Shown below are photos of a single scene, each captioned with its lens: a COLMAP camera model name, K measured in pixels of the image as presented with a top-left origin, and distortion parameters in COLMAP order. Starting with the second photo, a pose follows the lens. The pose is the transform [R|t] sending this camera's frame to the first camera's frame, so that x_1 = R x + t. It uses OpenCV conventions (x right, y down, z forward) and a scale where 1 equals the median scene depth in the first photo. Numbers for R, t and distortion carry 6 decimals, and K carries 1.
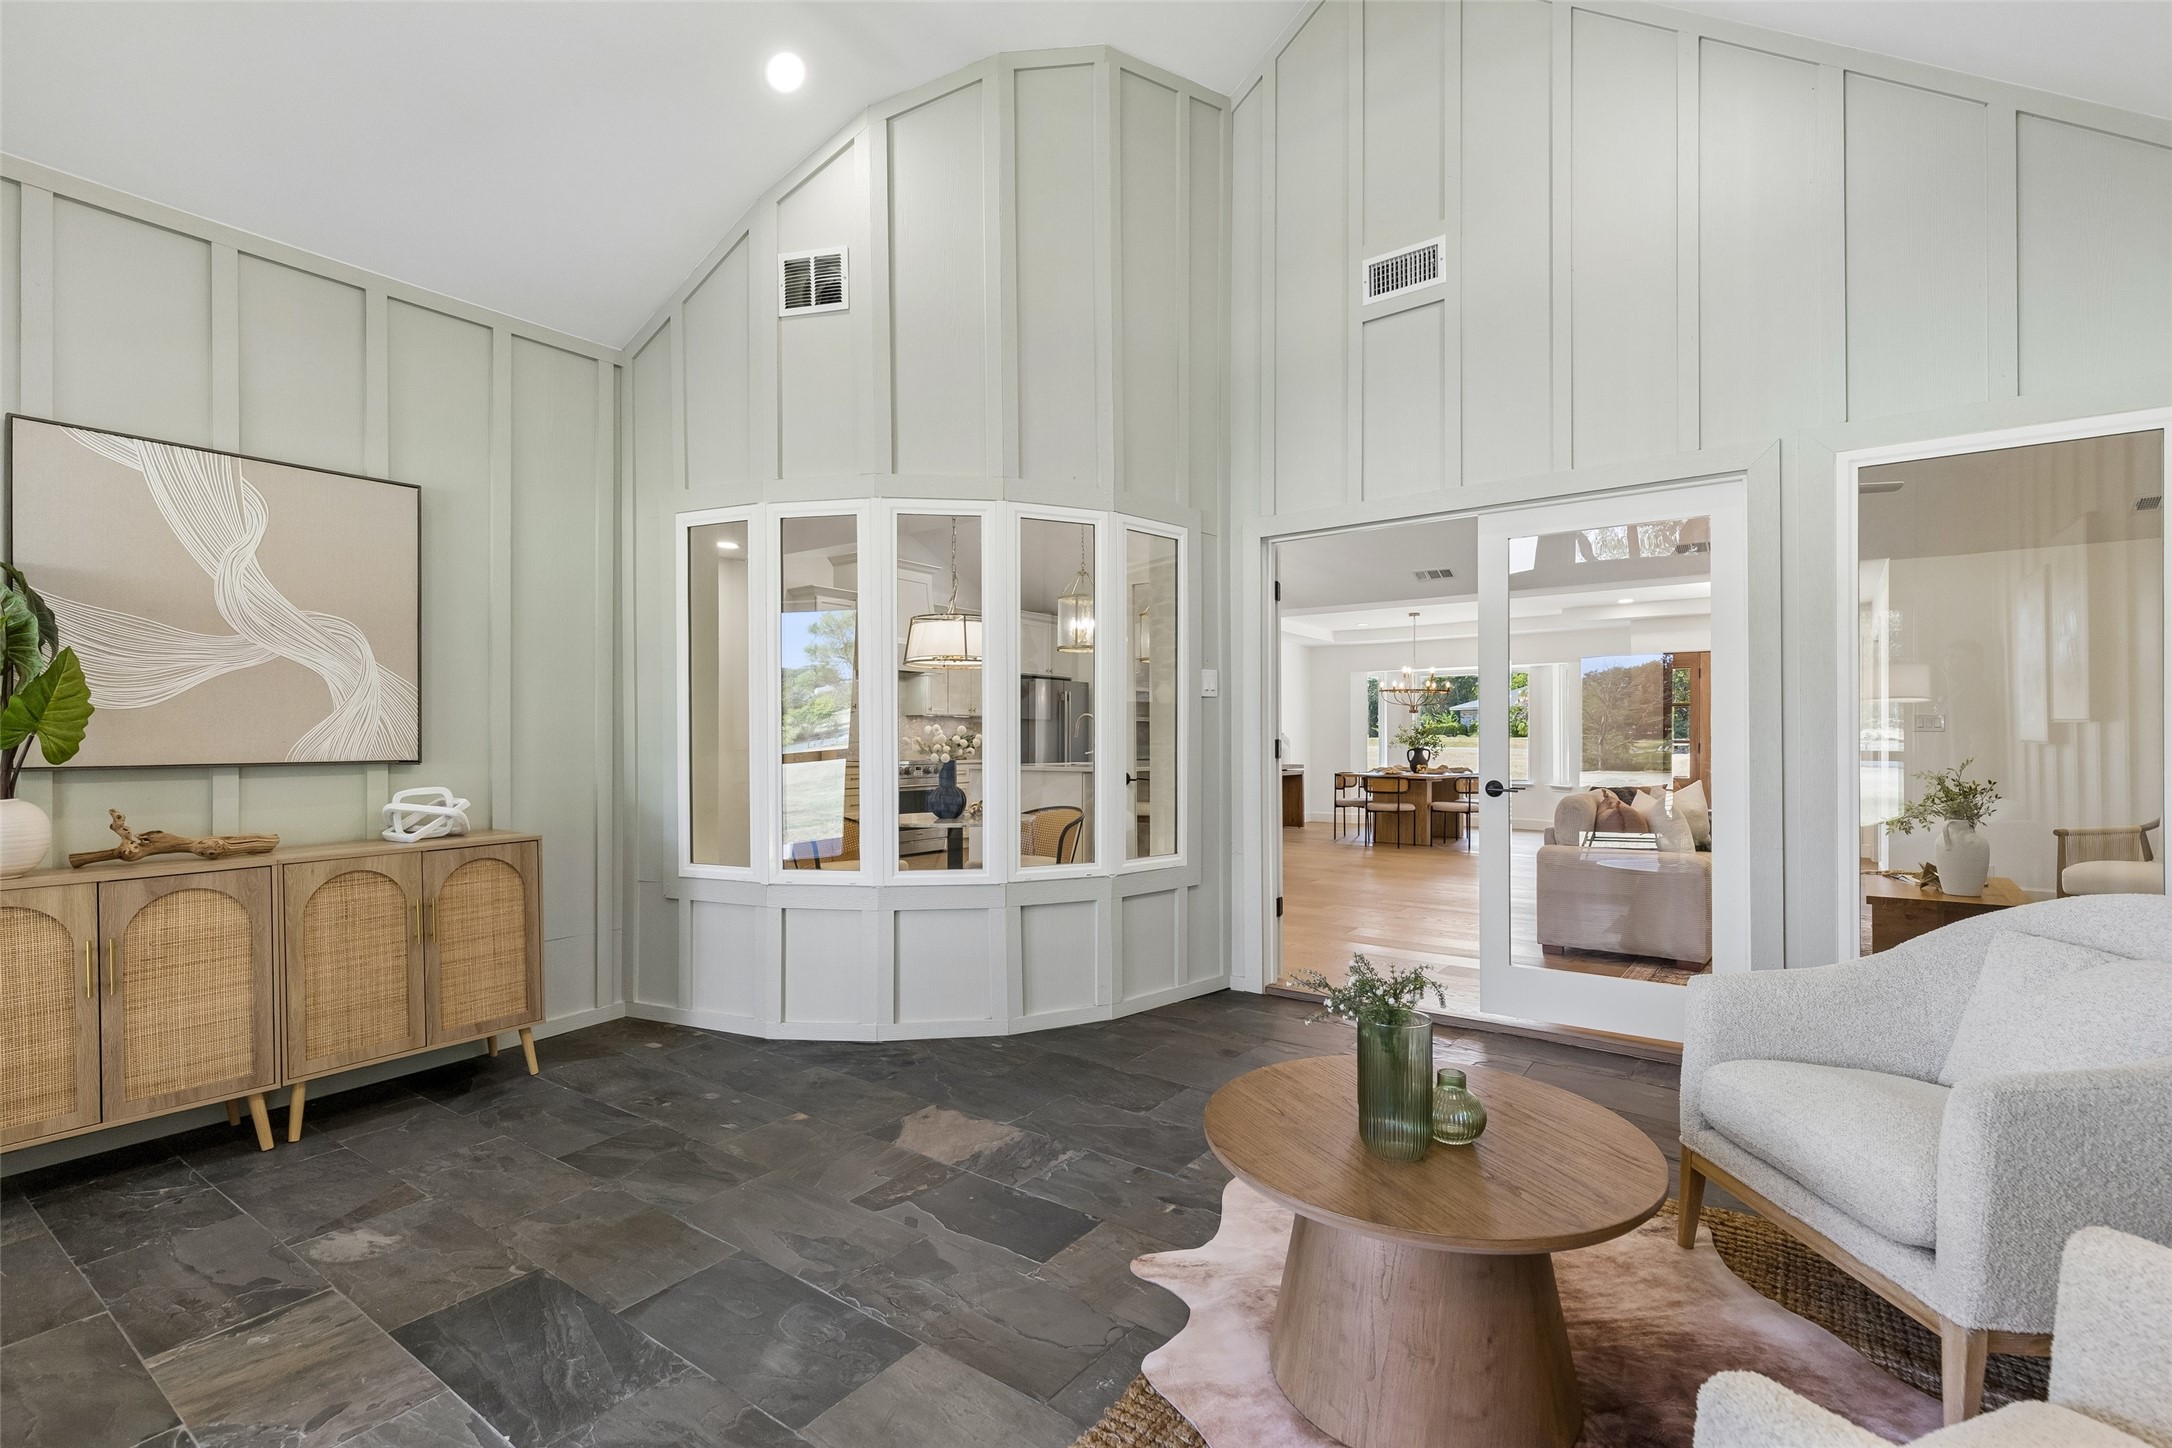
lens RADIAL K [[979.6, 0, 1091.5], [0, 979.6, 735.7], [0, 0, 1]] dist [0.010398, -0.001914]
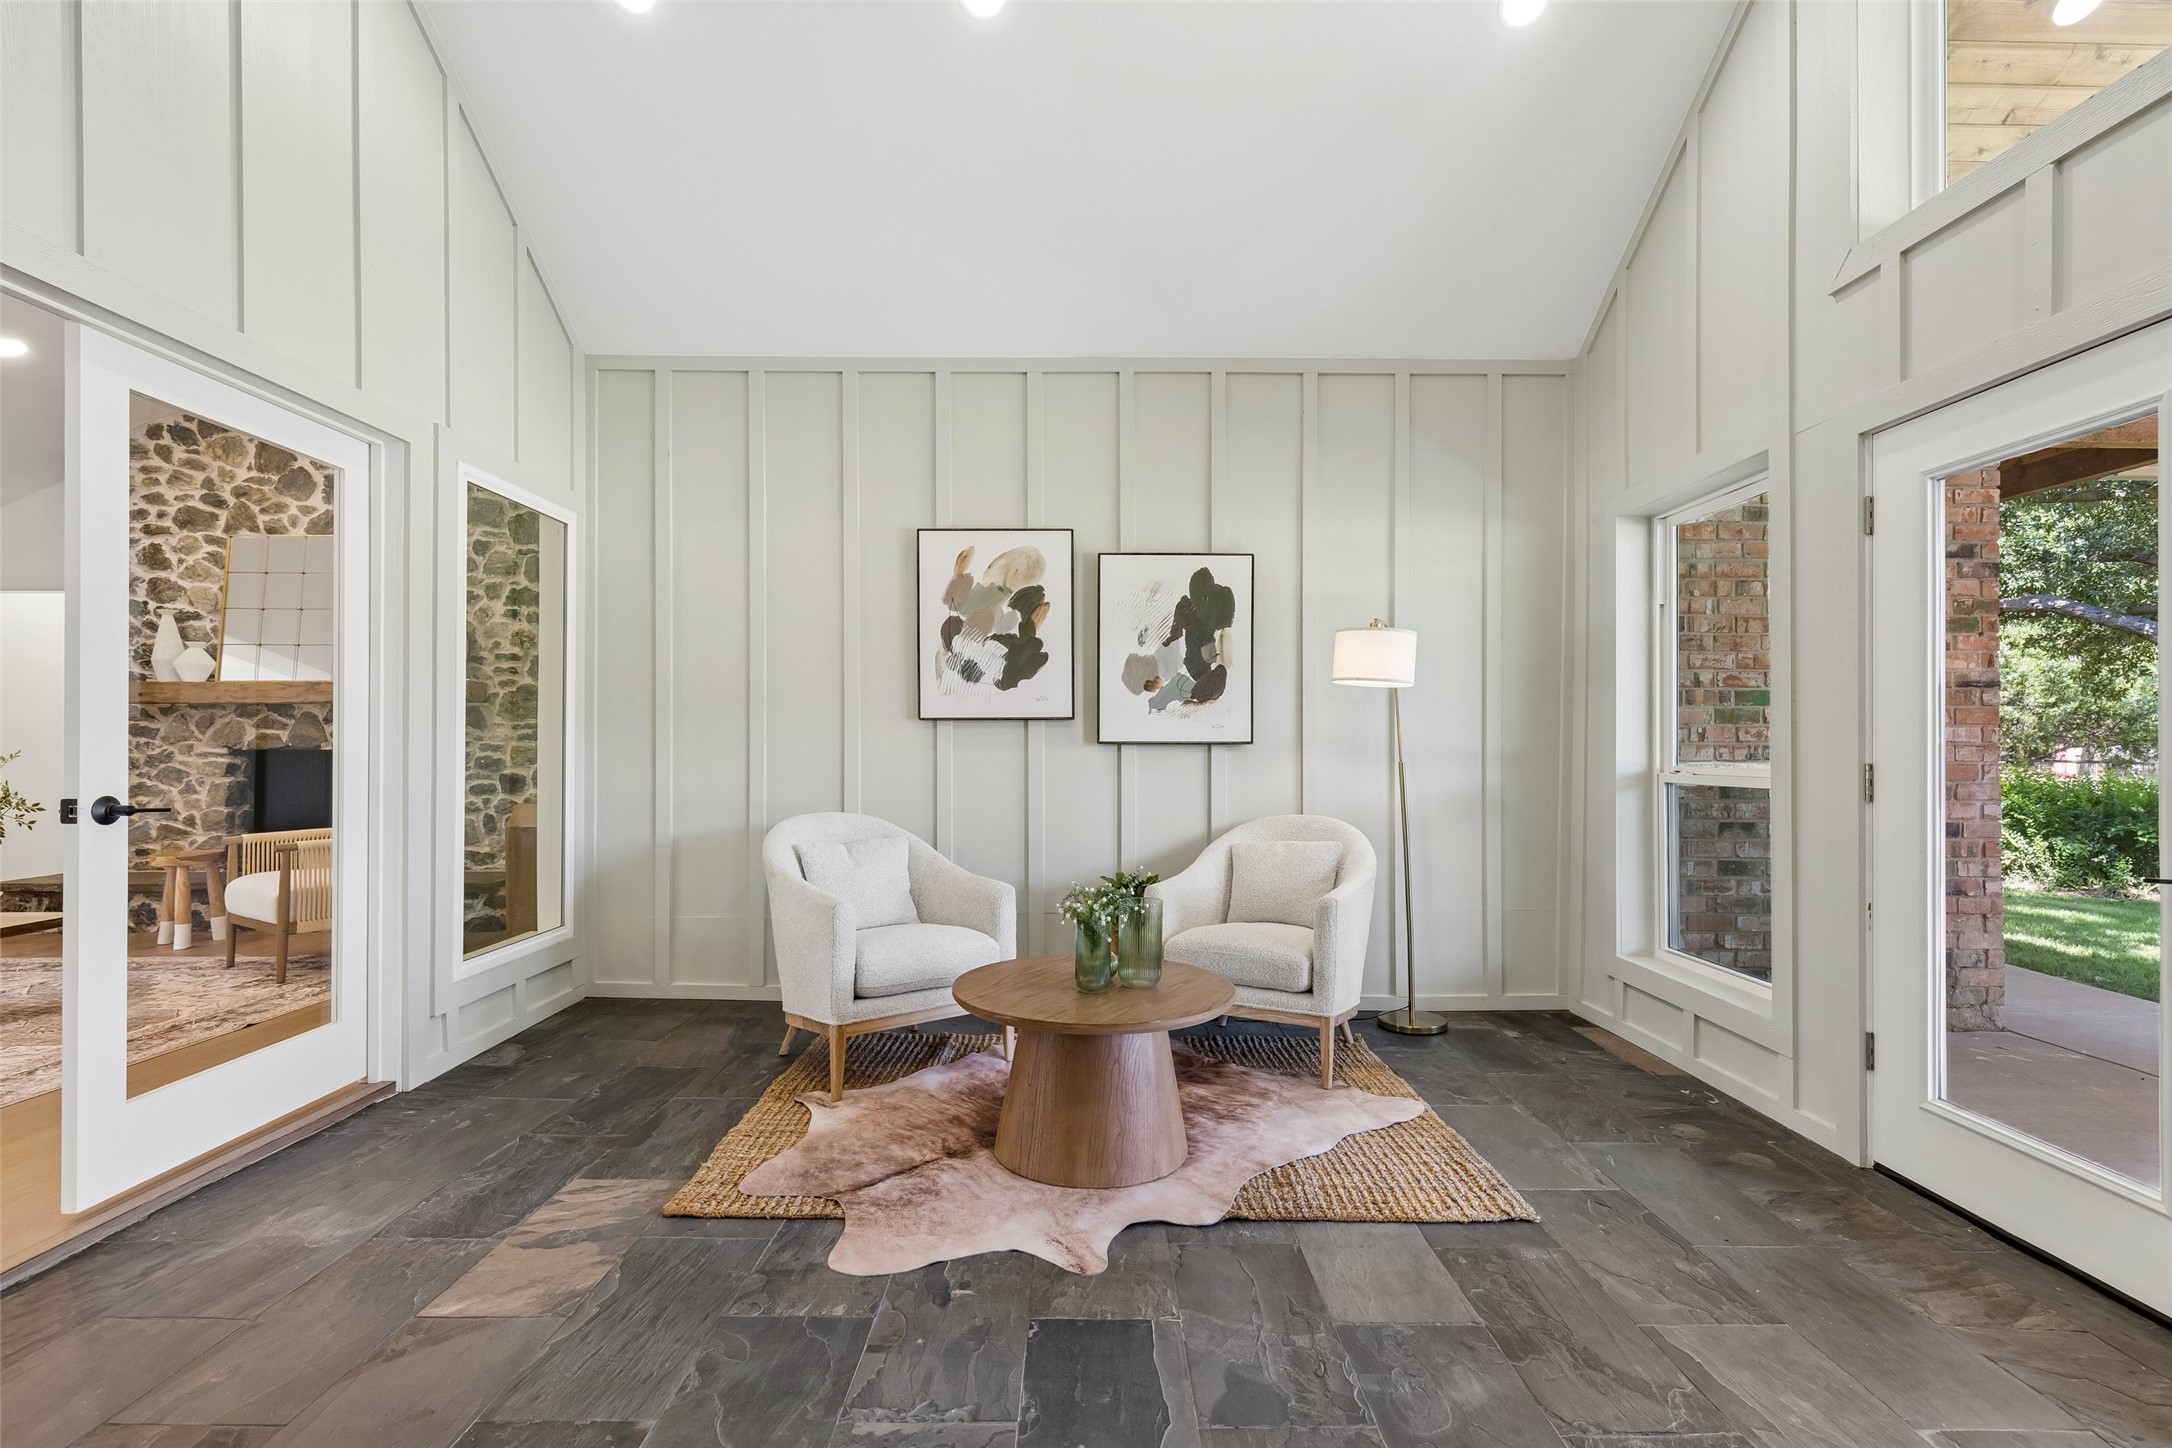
lens RADIAL K [[979.6, 0, 1098.4], [0, 979.6, 735.6], [0, 0, 1]] dist [0.010398, -0.001914]
pose [[-0.601186, 0.006019, 0.799087, -0.520636], [-0.002041, 0.999957, -0.009068, 0.016495], [-0.799107, -0.007082, -0.601148, 1.124123]]
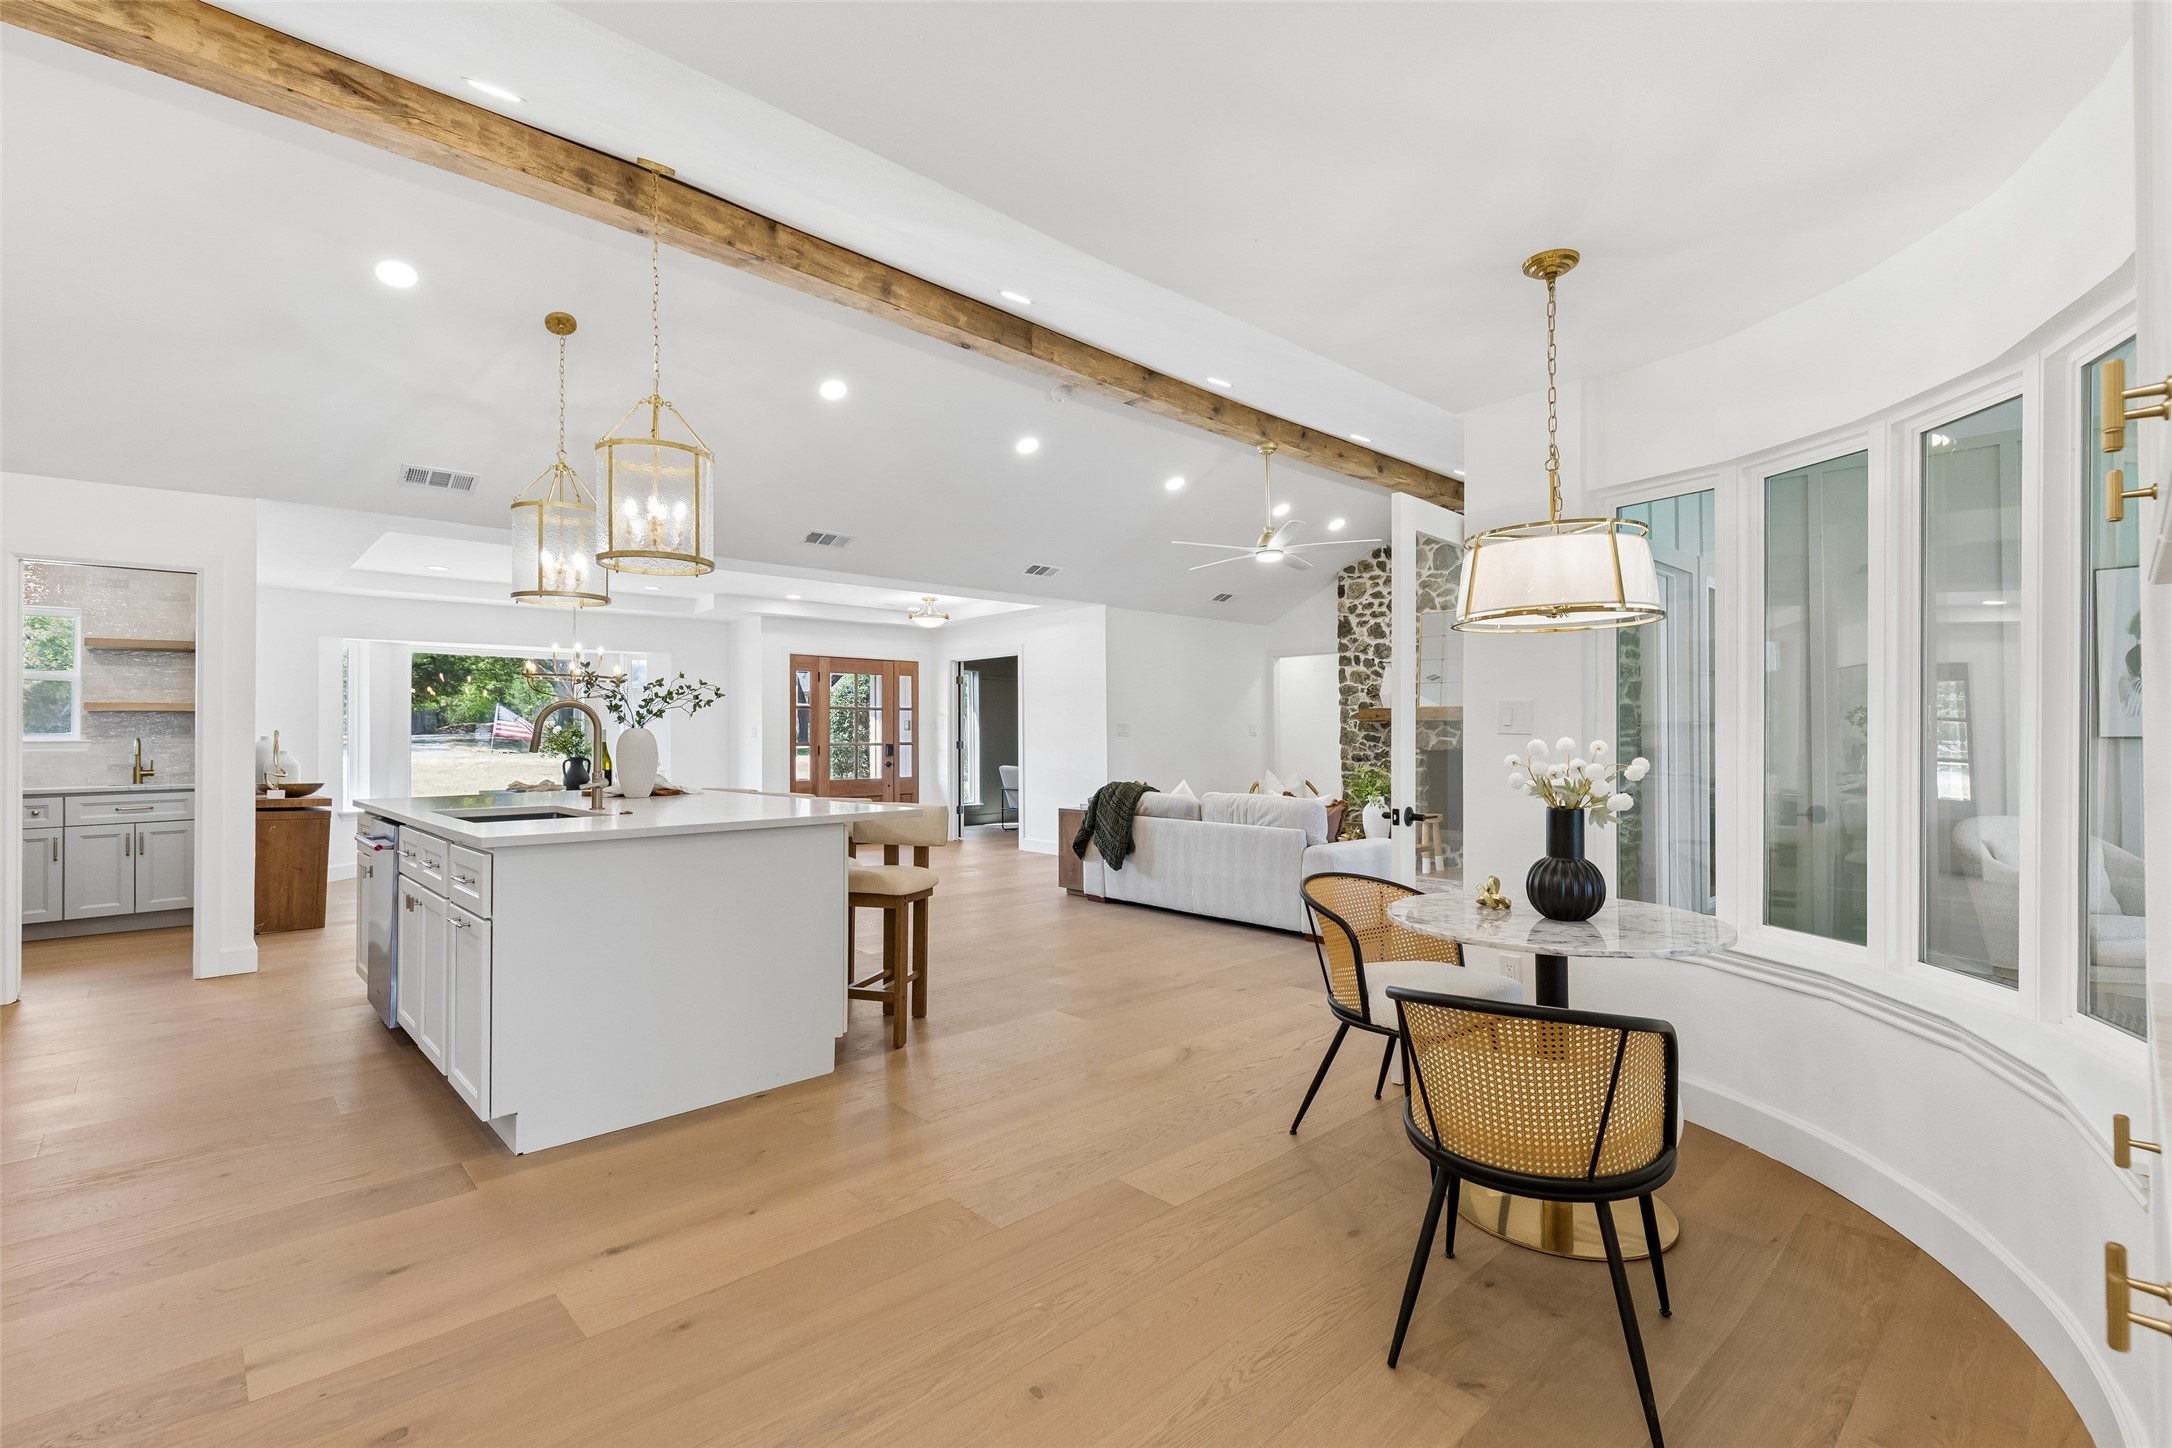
lens RADIAL K [[979.6, 0, 1096.5], [0, 979.6, 727.8], [0, 0, 1]] dist [0.010398, -0.001914]
pose [[0.176440, 0.004939, 0.984299, -1.097446], [-0.001523, 0.999988, -0.004745, -0.022800], [-0.984310, -0.000662, 0.176445, 1.775688]]
